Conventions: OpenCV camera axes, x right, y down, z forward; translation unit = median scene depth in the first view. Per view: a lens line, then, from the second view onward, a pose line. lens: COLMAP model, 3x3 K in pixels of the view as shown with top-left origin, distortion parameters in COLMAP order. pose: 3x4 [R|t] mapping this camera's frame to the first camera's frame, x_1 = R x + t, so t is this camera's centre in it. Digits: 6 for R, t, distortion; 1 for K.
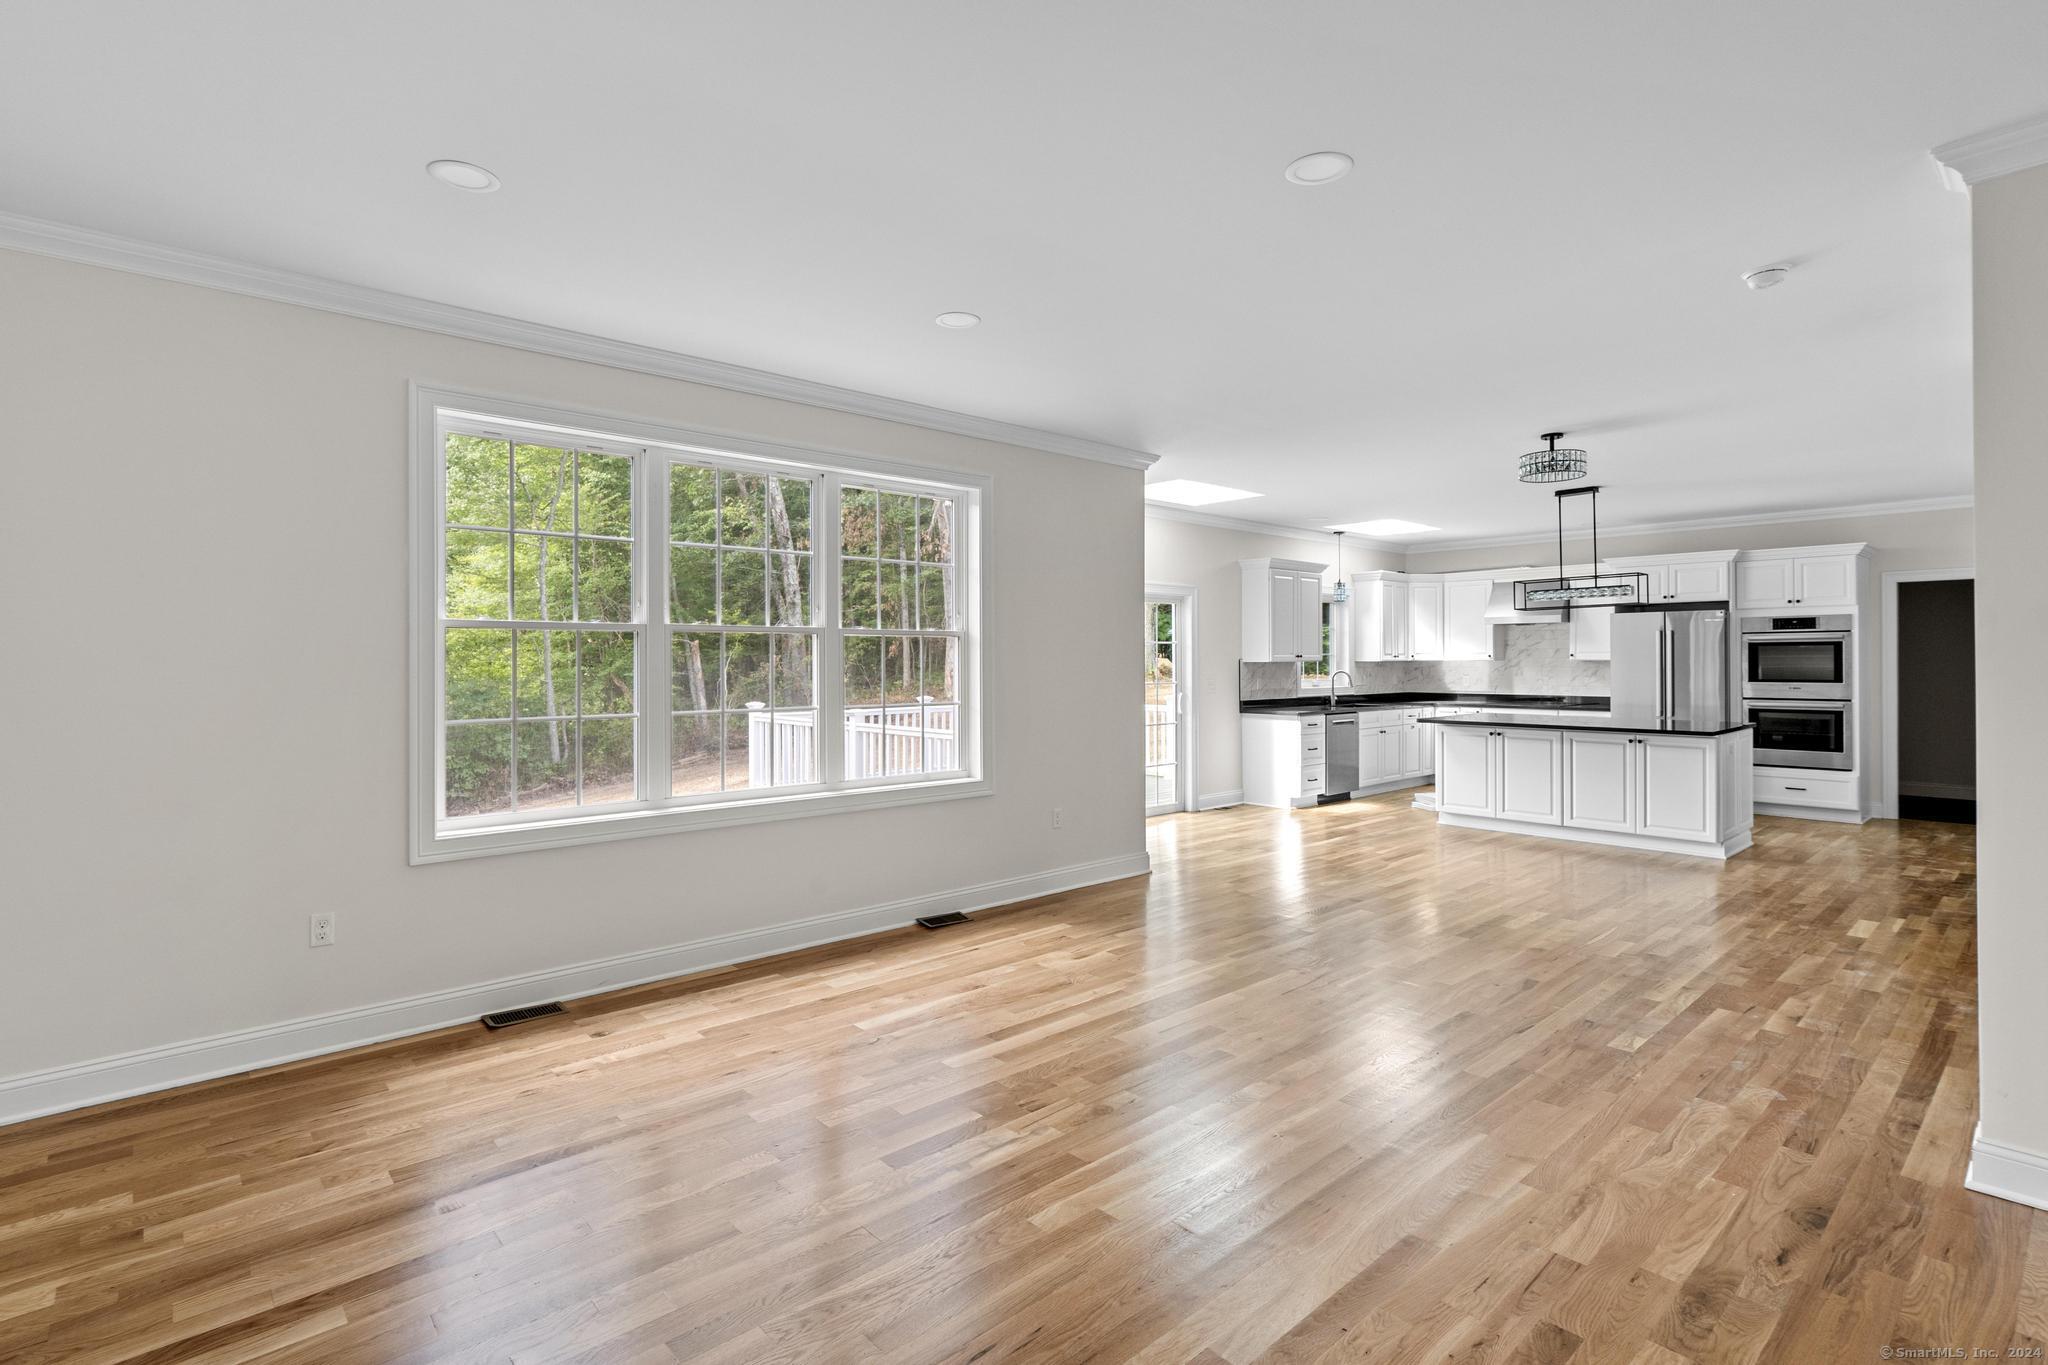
lens RADIAL K [[975.0, 0, 1022.0], [0, 975.0, 668.6], [0, 0, 1]] dist [-0.003855, 0.000239]
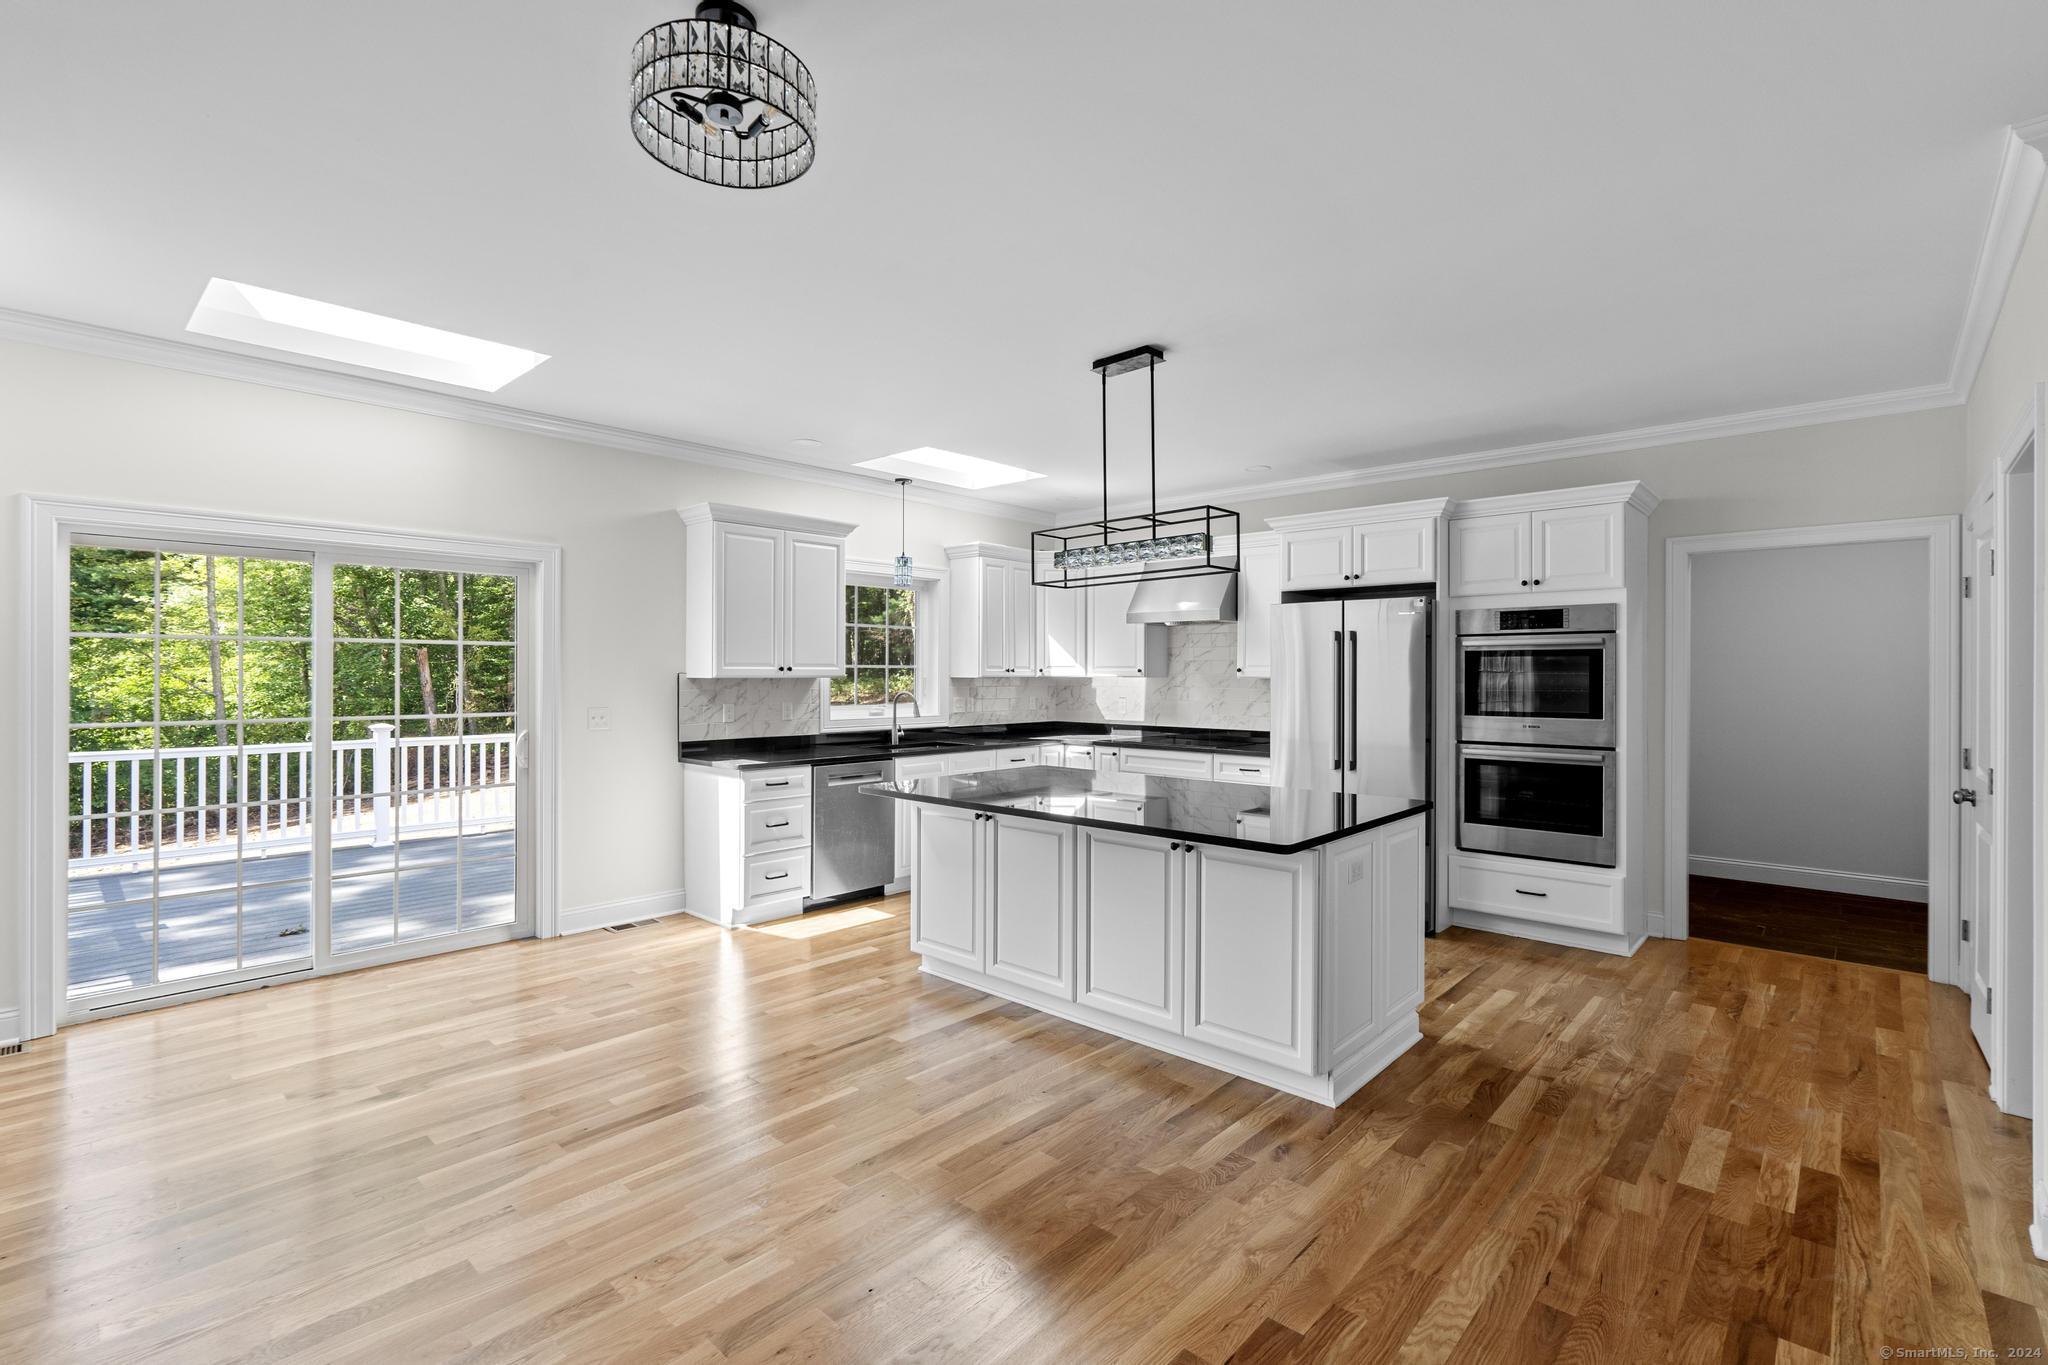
lens RADIAL K [[923.2, 0, 1025.7], [0, 923.2, 682.5], [0, 0, 1]] dist [0.001600, 0.000172]
pose [[0.994937, 0.004386, 0.100407, 0.398084], [-0.004670, 0.999986, 0.002596, -0.006755], [-0.100394, -0.003051, 0.994943, 0.431379]]
